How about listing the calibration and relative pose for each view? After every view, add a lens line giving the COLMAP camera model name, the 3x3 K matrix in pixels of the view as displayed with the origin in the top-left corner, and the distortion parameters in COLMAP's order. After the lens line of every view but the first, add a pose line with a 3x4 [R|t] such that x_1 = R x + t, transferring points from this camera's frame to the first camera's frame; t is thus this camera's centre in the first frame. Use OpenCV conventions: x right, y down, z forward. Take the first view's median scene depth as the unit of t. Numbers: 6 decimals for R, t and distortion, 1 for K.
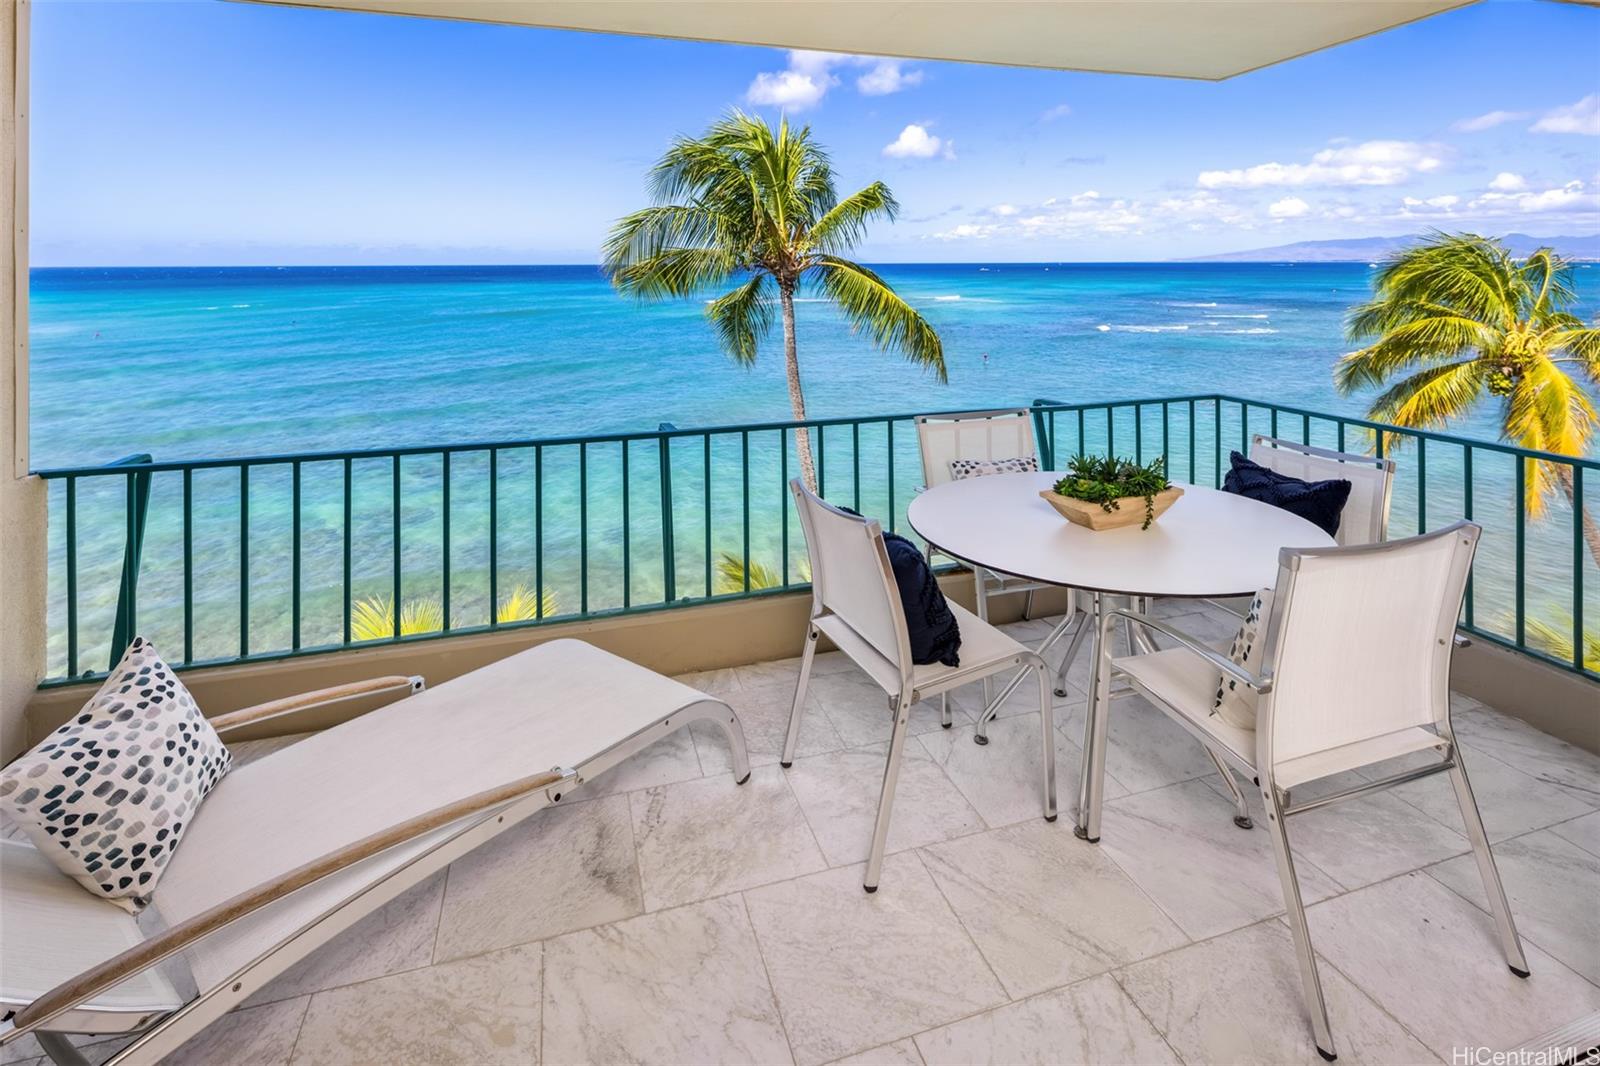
lens RADIAL K [[783.1, 0, 799.4], [0, 783.1, 385.3], [0, 0, 1]] dist [-0.000158, 0.000097]
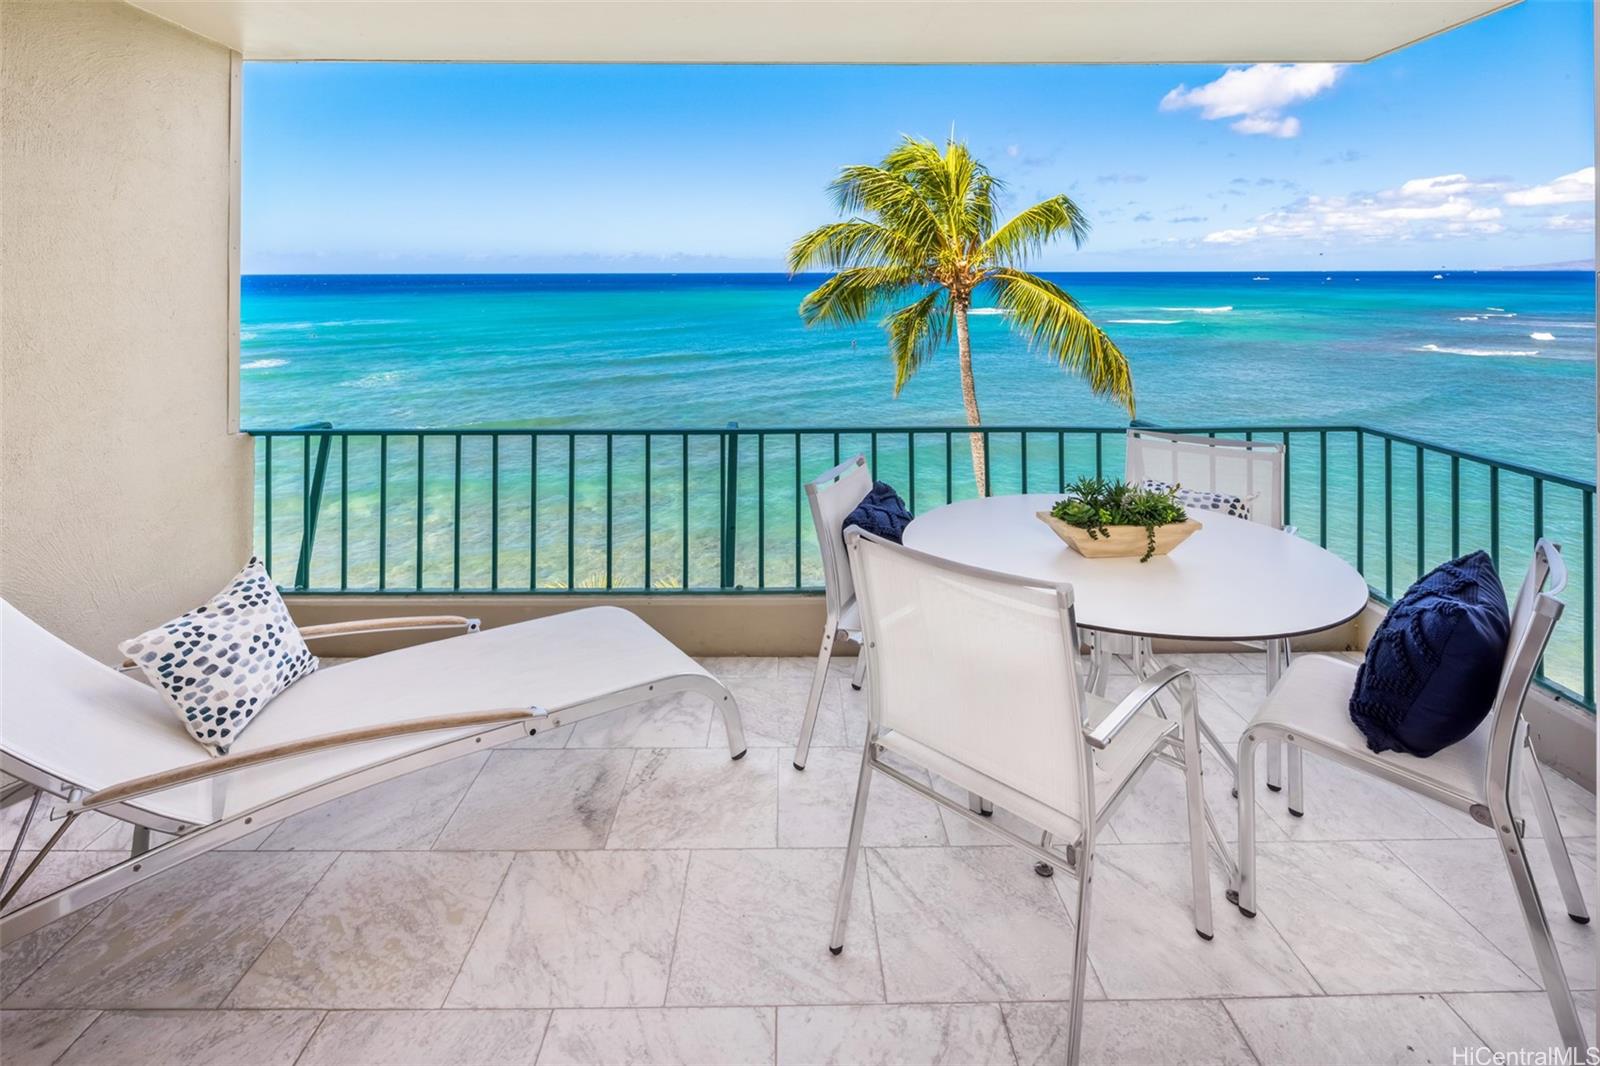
lens RADIAL K [[773.1, 0, 791.4], [0, 773.1, 405.2], [0, 0, 1]] dist [0.001033, -0.000374]
pose [[0.958830, 0.050410, -0.279470, 0.381178], [-0.047621, 0.998725, 0.016766, 0.004175], [0.279959, -0.002767, 0.960008, 0.007688]]
